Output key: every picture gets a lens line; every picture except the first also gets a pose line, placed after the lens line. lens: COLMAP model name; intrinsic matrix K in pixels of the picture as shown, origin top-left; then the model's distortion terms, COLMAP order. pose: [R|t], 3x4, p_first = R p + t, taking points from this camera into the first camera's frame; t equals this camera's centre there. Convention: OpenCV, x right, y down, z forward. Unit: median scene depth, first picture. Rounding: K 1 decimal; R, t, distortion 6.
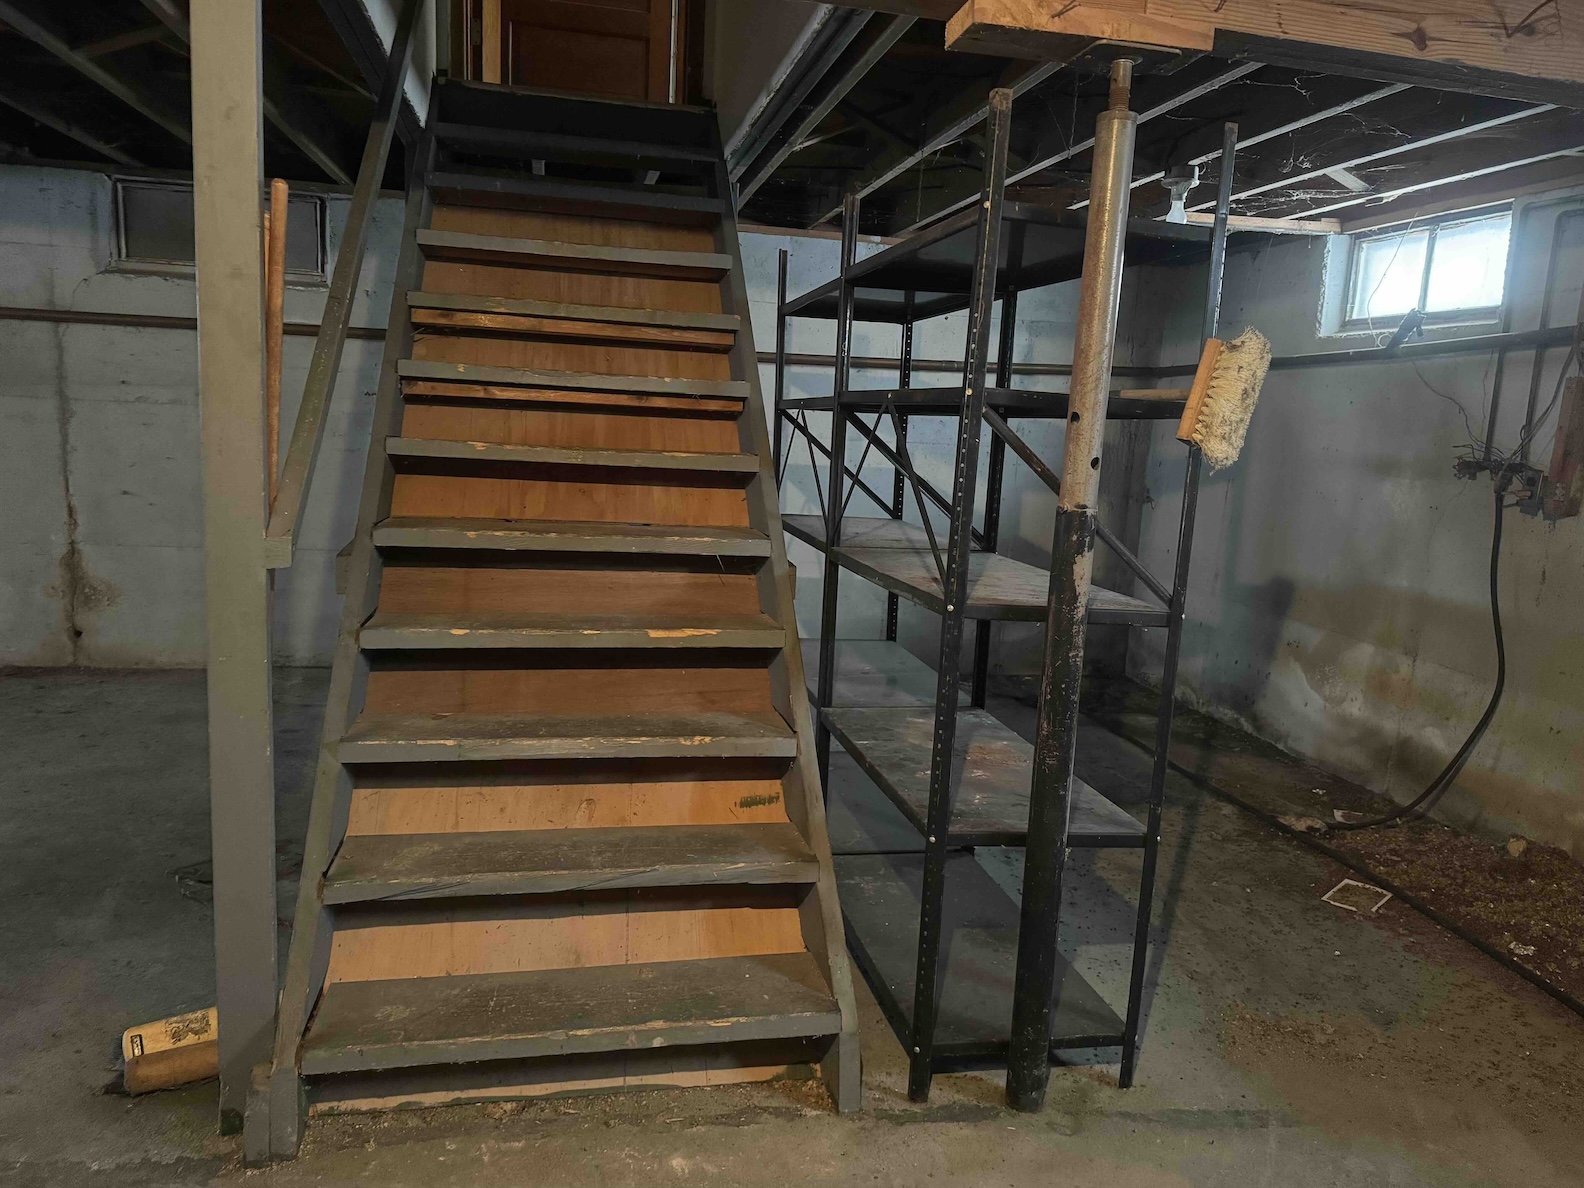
lens RADIAL K [[1095.8, 0, 792.0], [0, 1095.8, 594.0], [0, 0, 1]] dist [-0.001793, -0.001590]
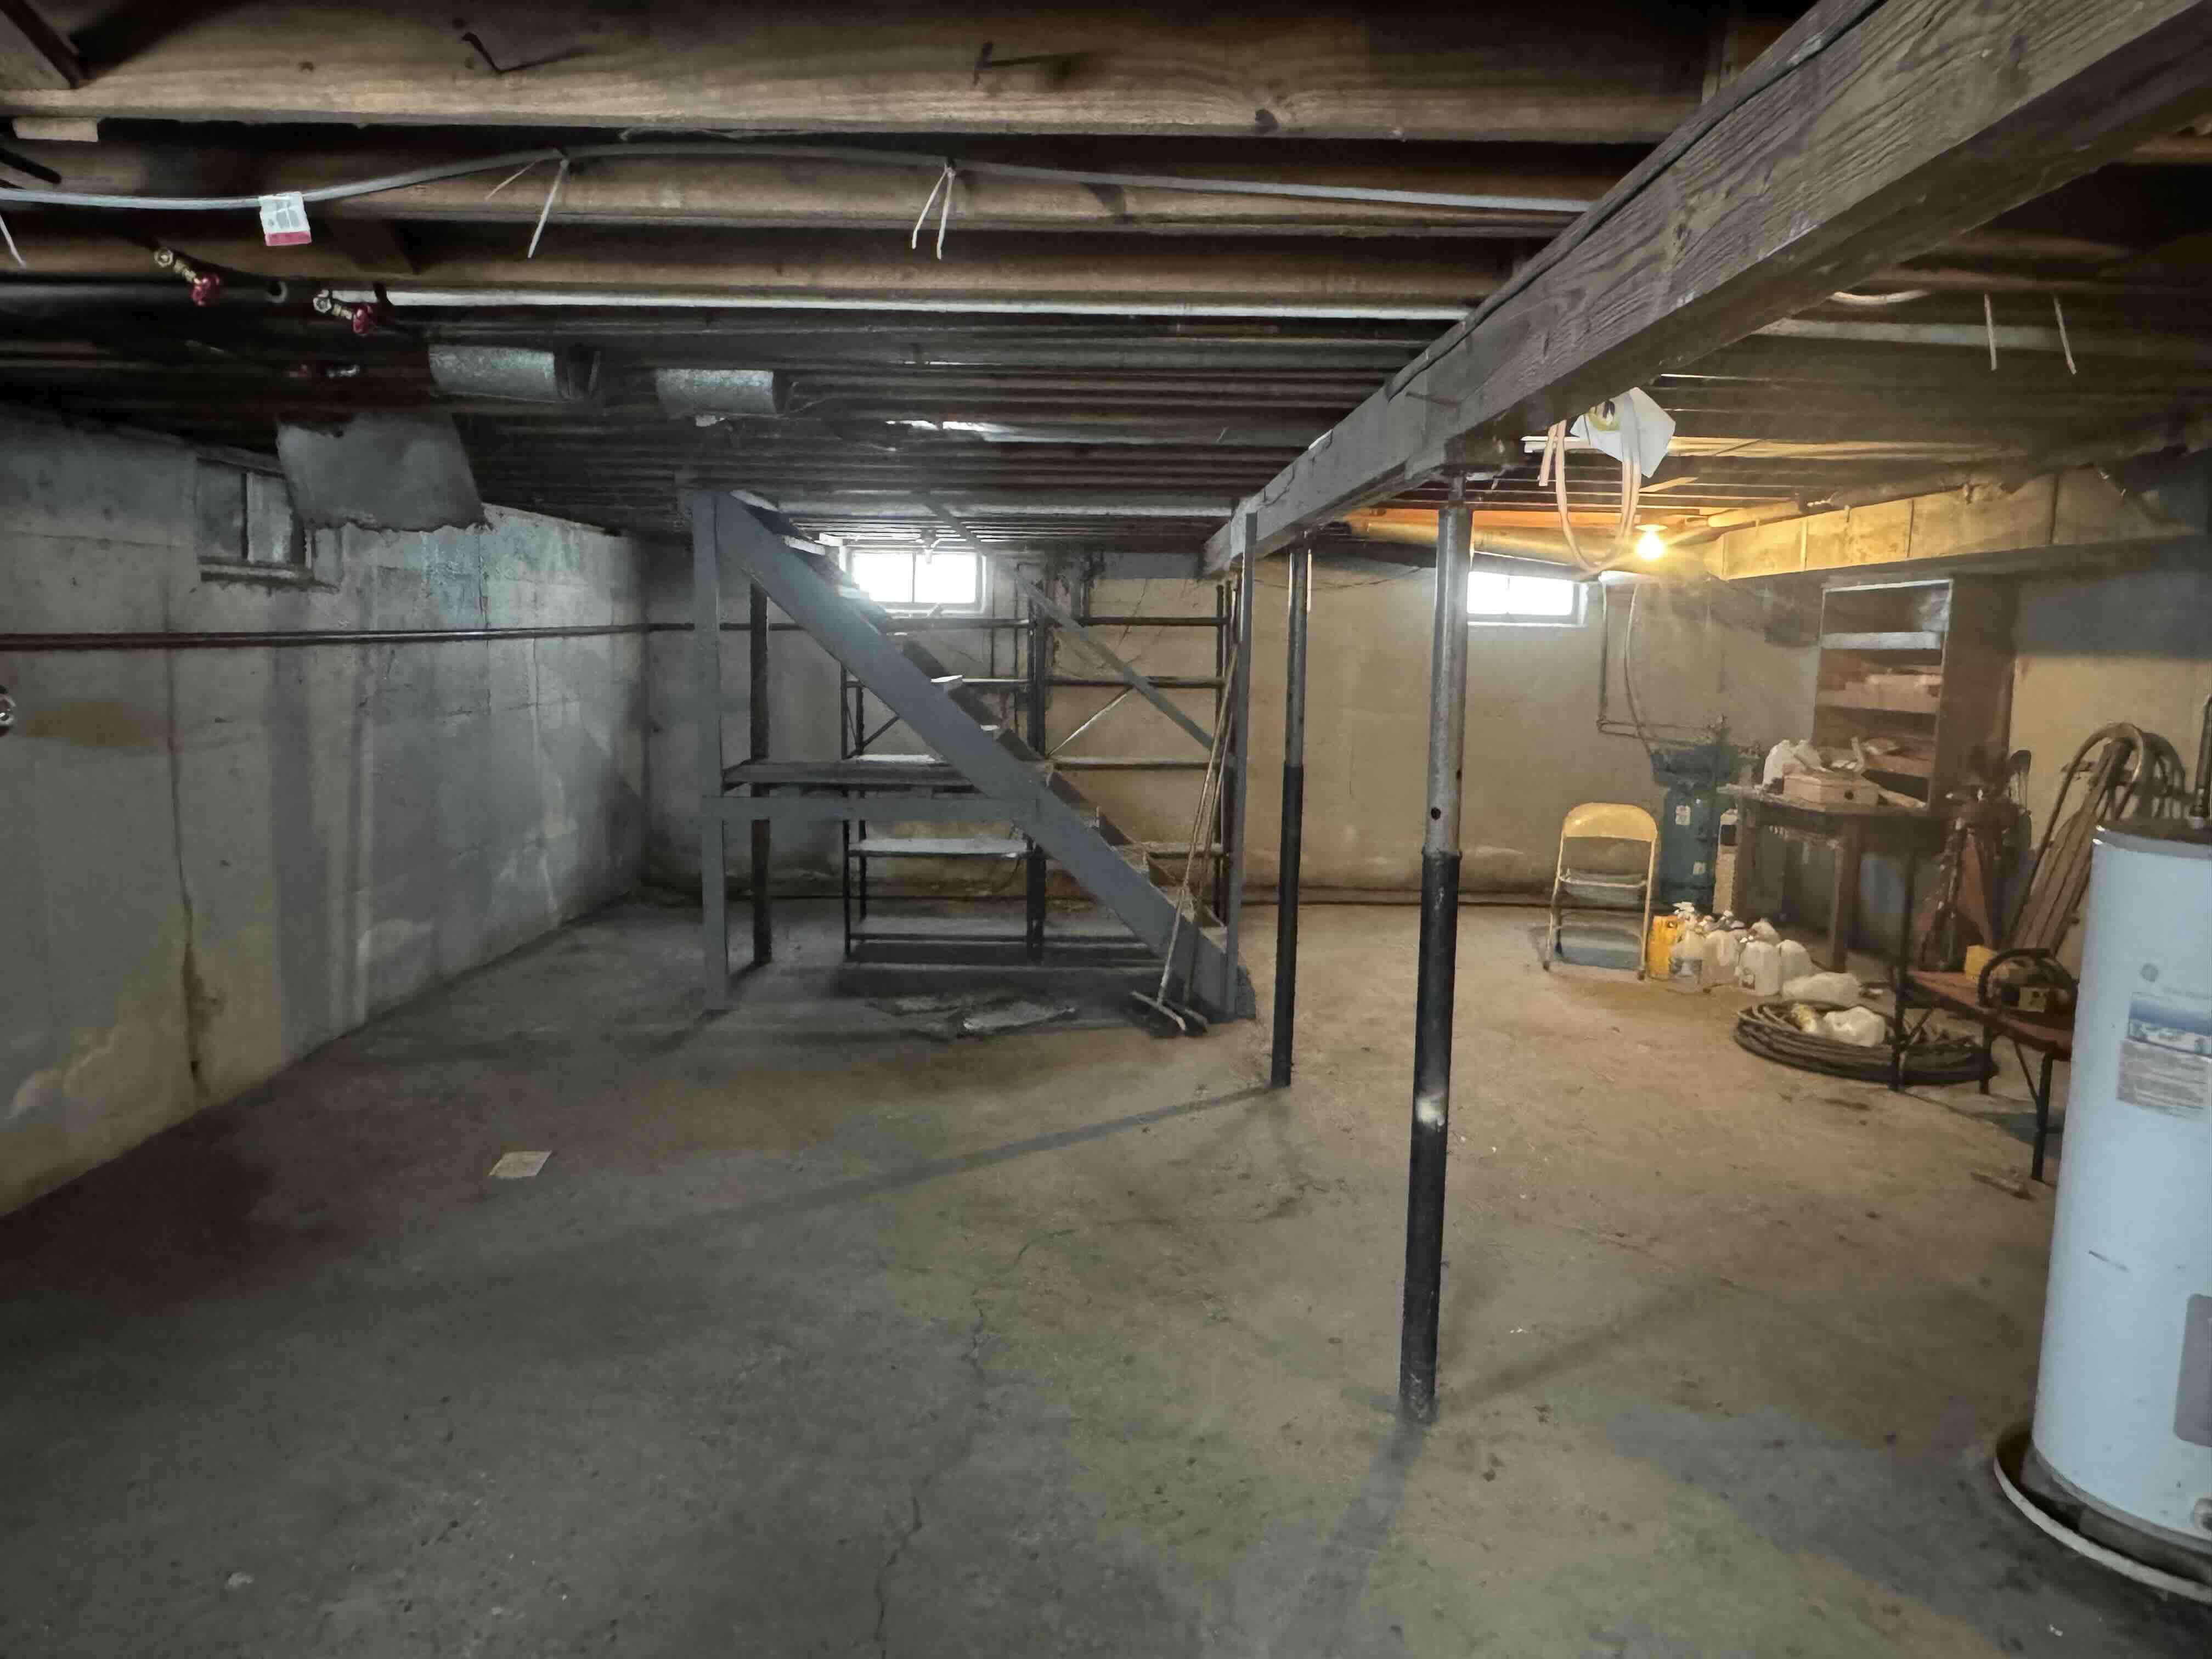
lens RADIAL K [[1543.7, 0, 1106.0], [0, 1543.7, 829.5], [0, 0, 1]] dist [0.000238, 0.000179]
pose [[0.213252, -0.171442, 0.961838, -1.547715], [0.154985, 0.977953, 0.139952, -0.176286], [-0.964626, 0.119226, 0.235121, 0.165377]]
